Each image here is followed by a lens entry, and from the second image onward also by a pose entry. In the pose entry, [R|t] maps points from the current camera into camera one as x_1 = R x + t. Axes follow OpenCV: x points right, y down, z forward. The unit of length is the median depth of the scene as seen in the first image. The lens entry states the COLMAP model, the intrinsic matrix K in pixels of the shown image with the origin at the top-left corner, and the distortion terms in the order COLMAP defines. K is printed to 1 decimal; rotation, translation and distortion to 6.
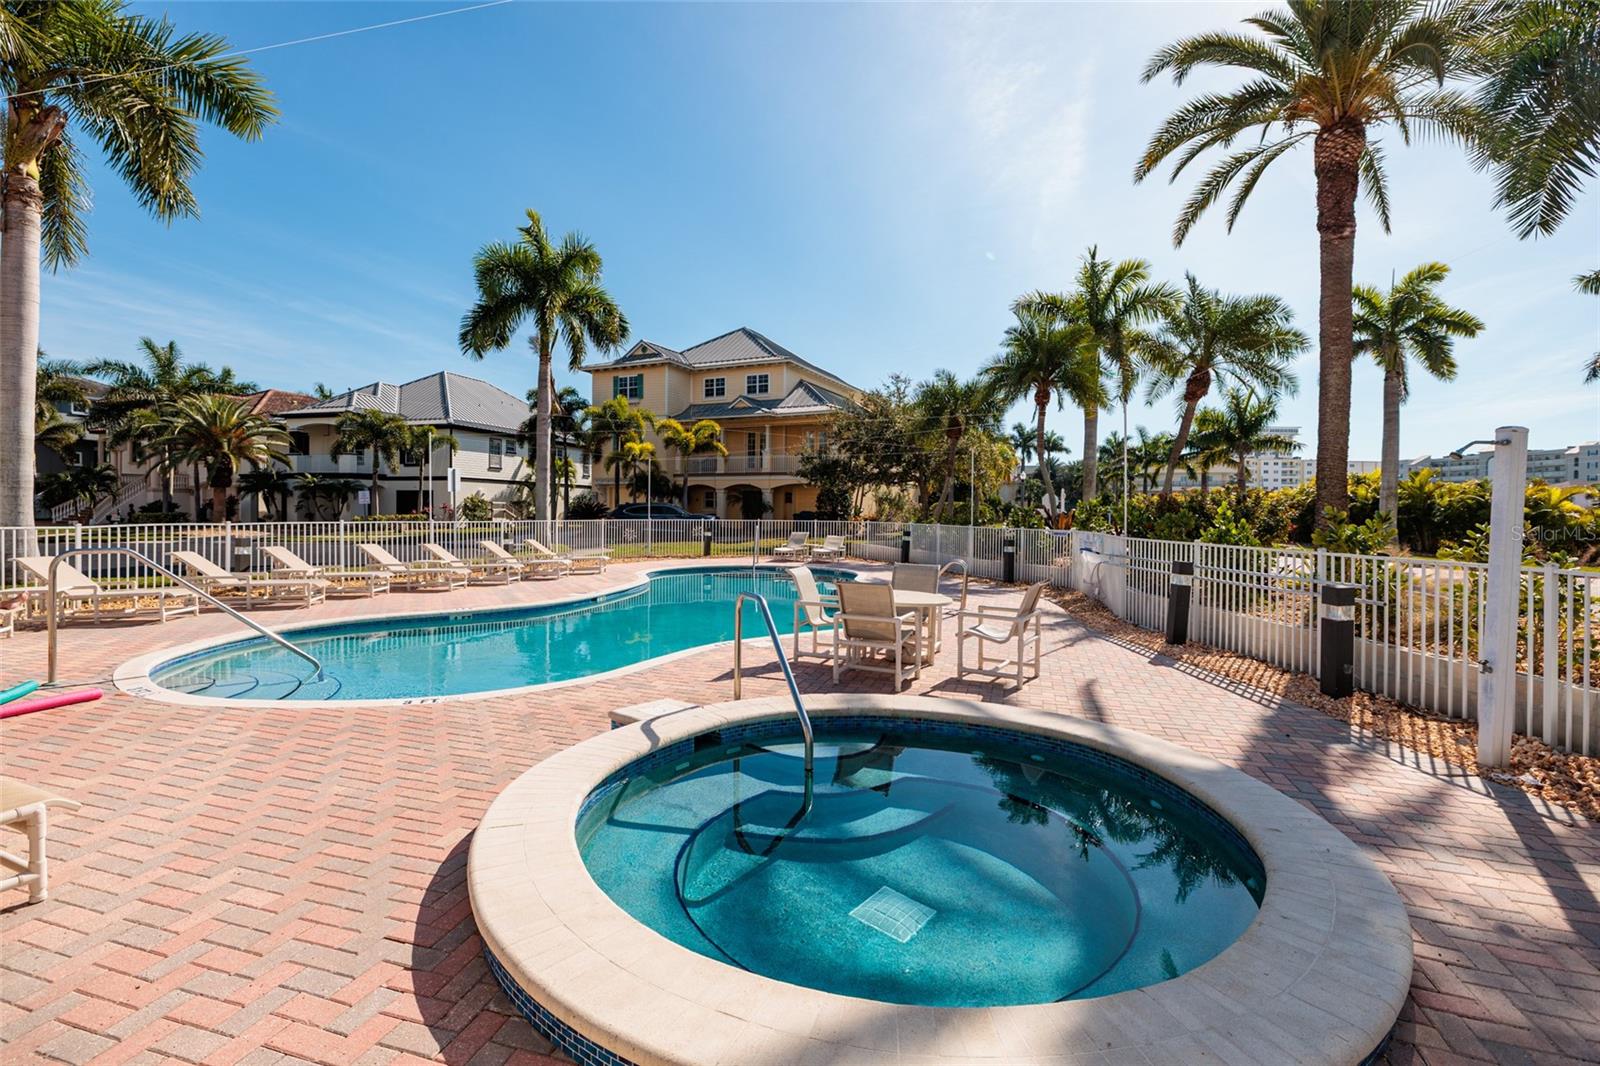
lens RADIAL K [[710.7, 0, 791.5], [0, 710.7, 527.3], [0, 0, 1]] dist [-0.007167, 0.000766]
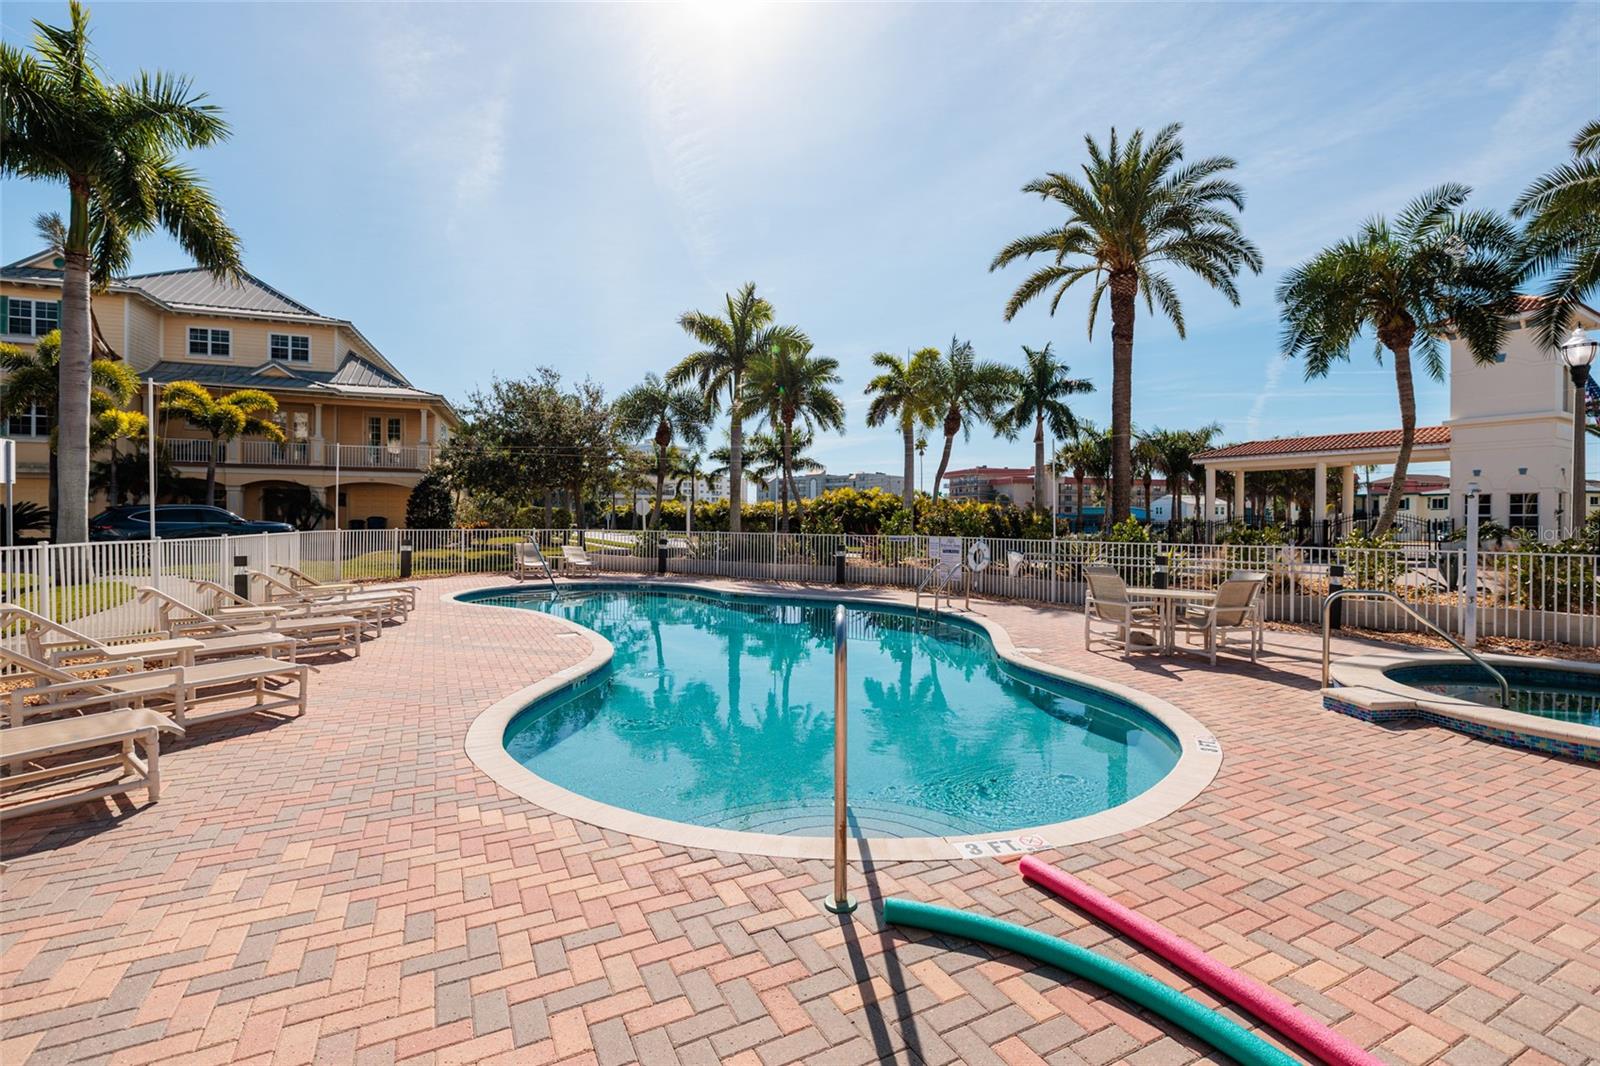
lens RADIAL K [[710.7, 0, 794.4], [0, 710.7, 528.8], [0, 0, 1]] dist [-0.007167, 0.000766]
pose [[0.716851, -0.008584, 0.697173, -0.200334], [0.012122, 0.999927, -0.000152, -0.003164], [-0.697121, 0.008560, 0.716903, 0.096734]]
